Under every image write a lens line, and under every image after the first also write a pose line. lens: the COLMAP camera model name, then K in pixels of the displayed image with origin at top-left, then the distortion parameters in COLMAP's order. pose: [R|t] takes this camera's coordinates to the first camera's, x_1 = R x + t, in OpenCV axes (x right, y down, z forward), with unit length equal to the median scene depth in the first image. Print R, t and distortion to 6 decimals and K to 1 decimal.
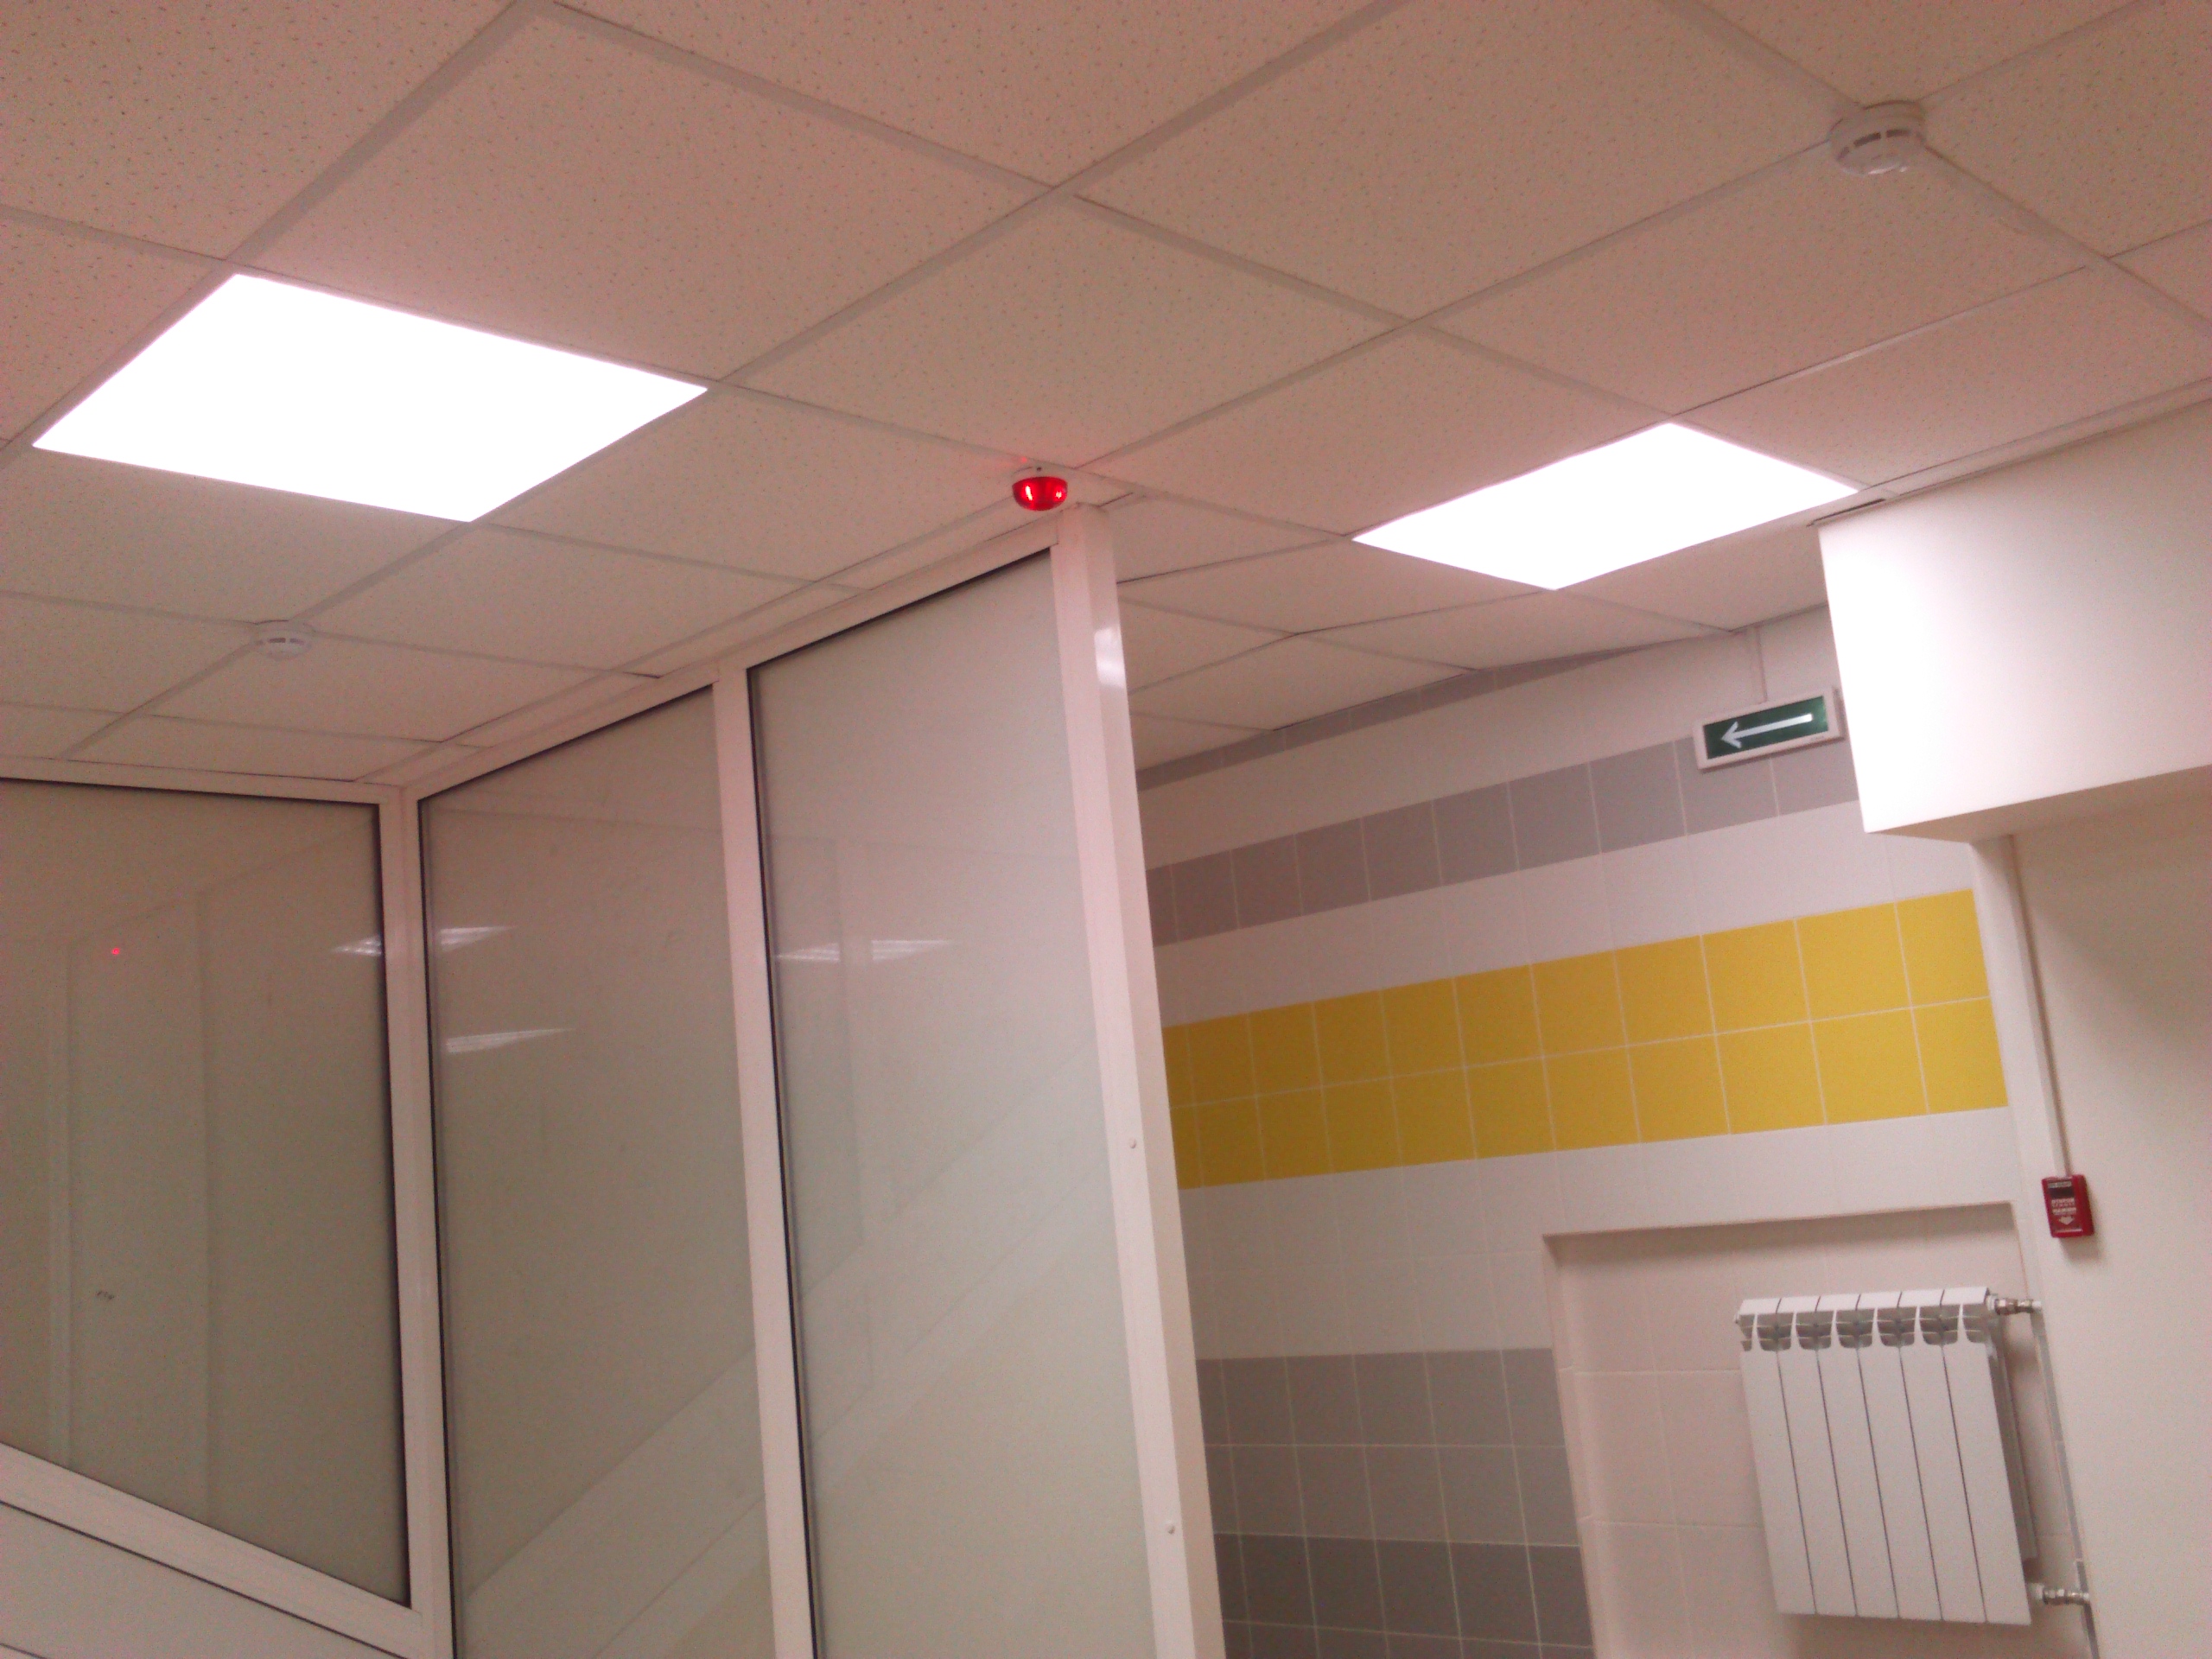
lens RADIAL K [[2177.2, 0, 1105.1], [0, 2177.2, 873.8], [0, 0, 1]] dist [0.073704, -0.128591]
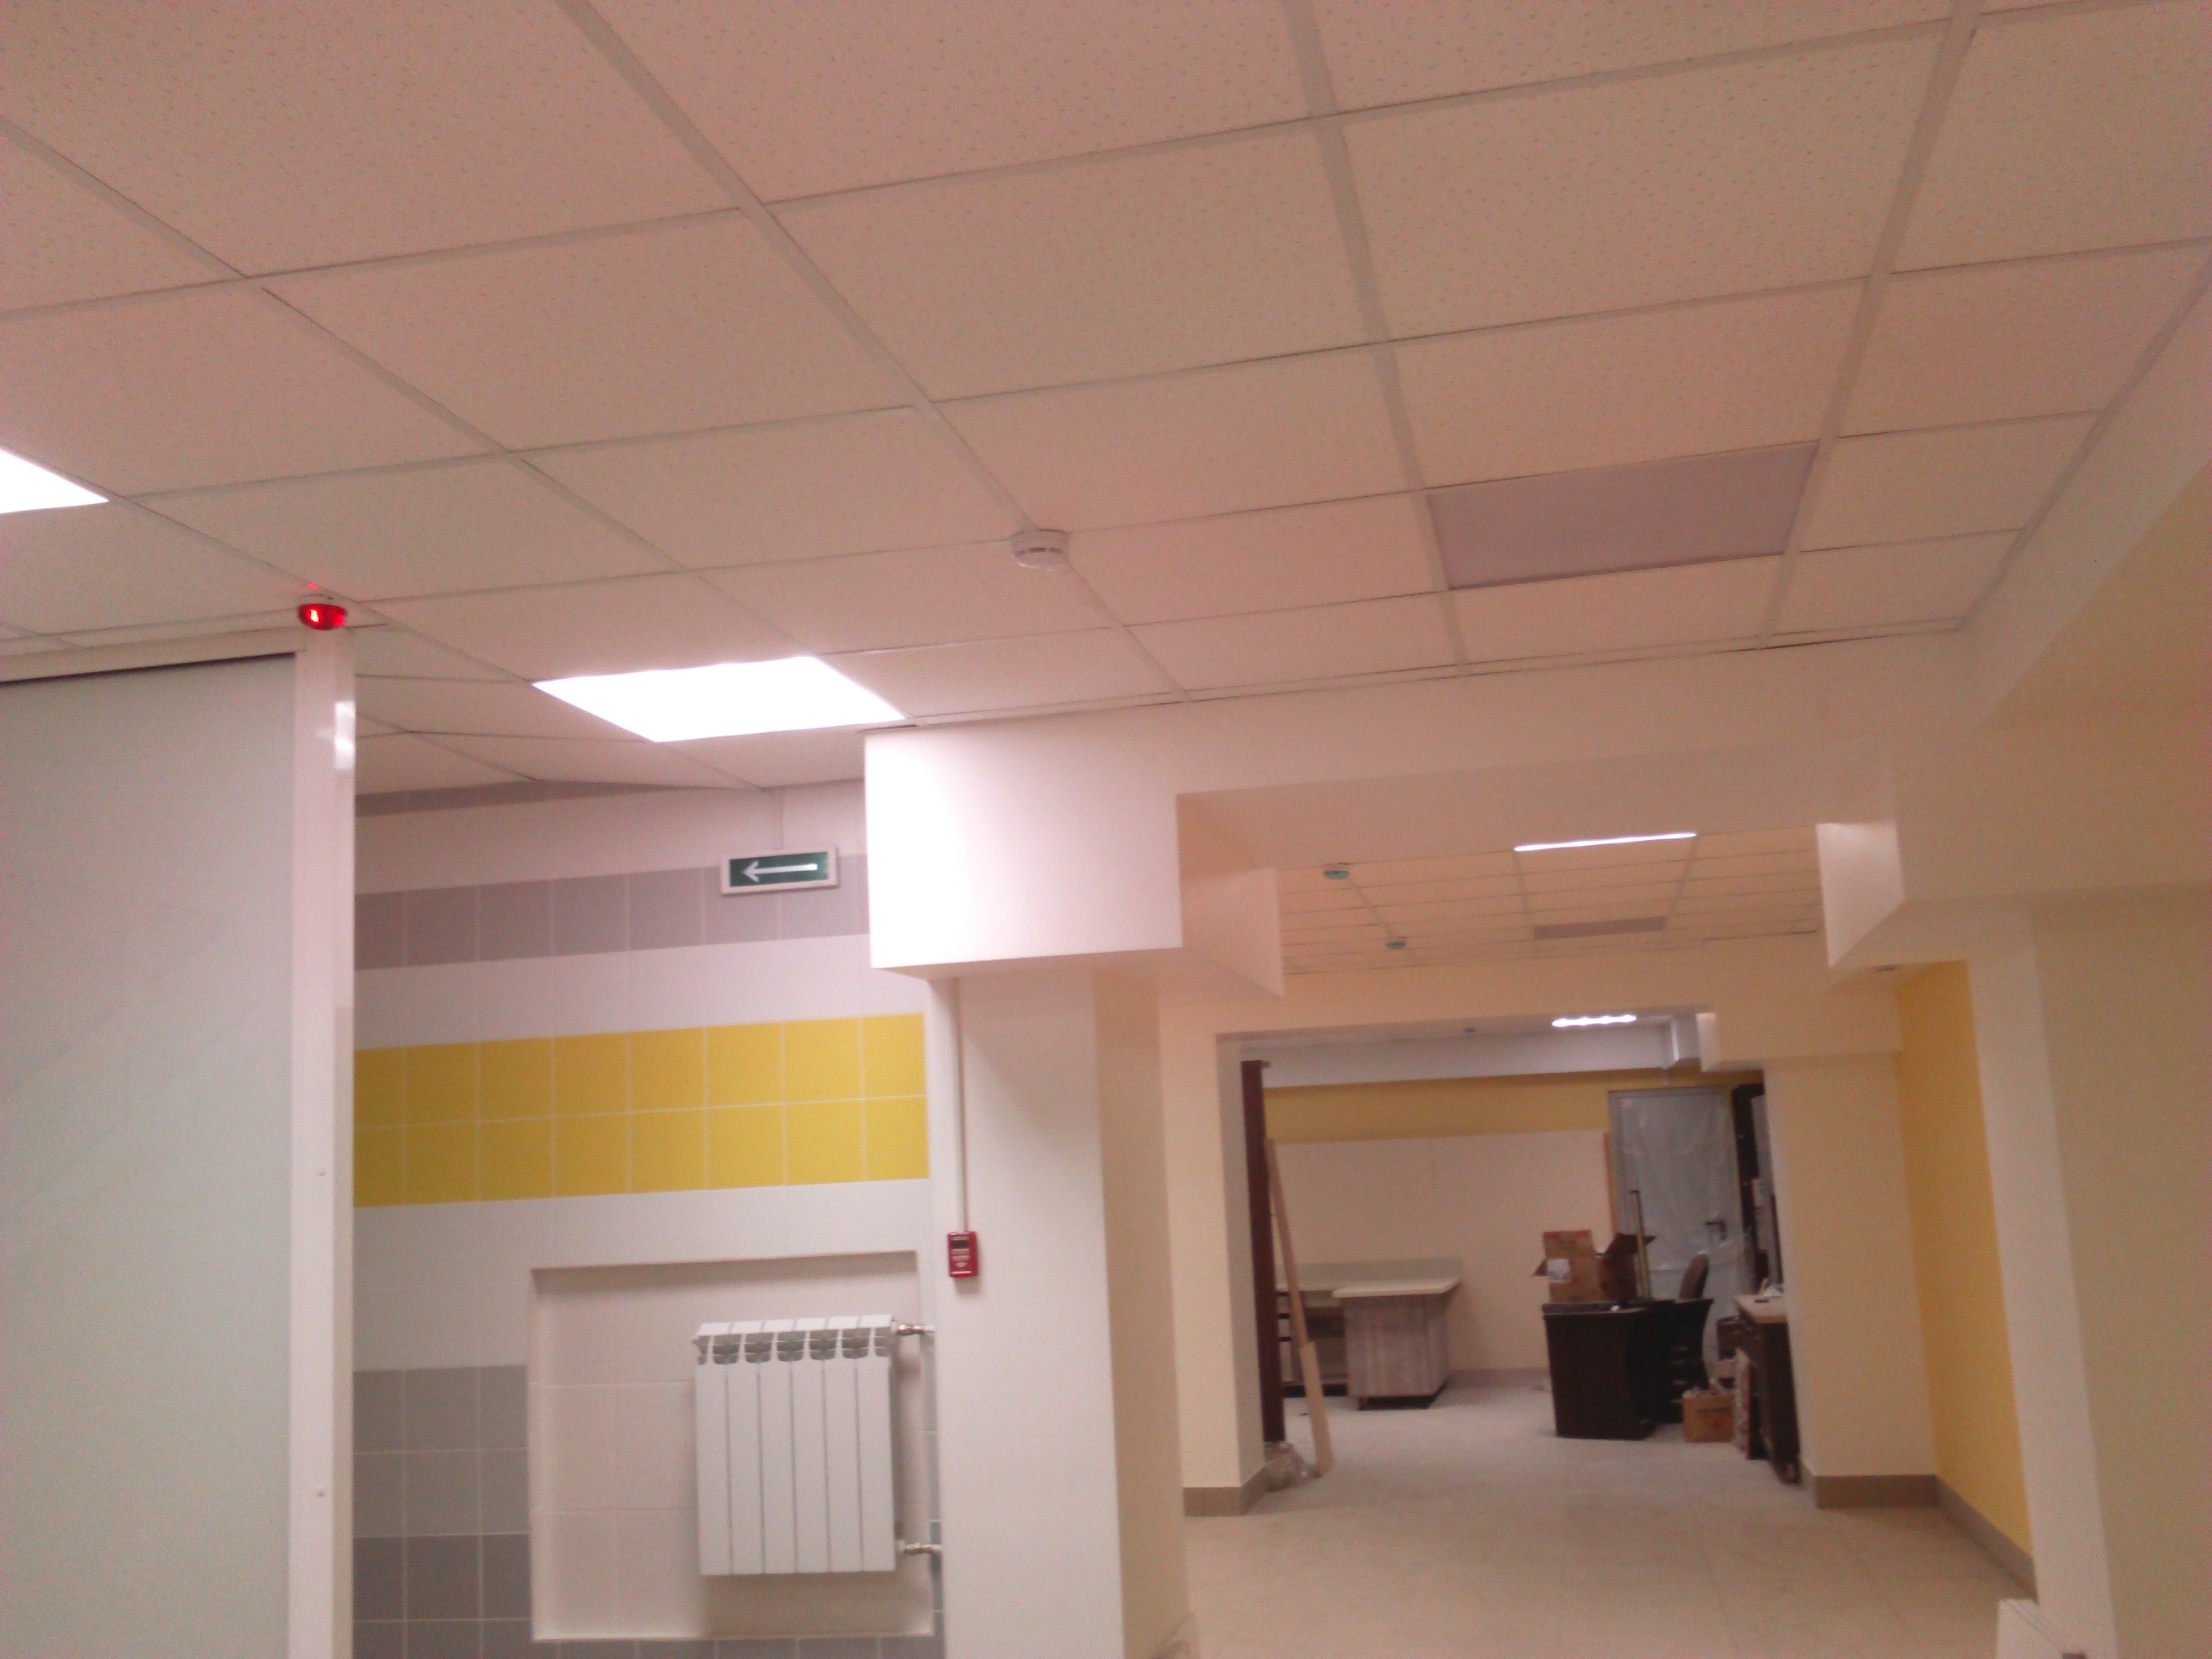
lens RADIAL K [[2177.2, 0, 1105.1], [0, 2177.2, 873.8], [0, 0, 1]] dist [0.073704, -0.128591]
pose [[0.843818, 0.132405, 0.520038, -0.208502], [-0.117889, 0.991147, -0.061065, -0.010024], [-0.523520, -0.009779, 0.851957, -0.184349]]
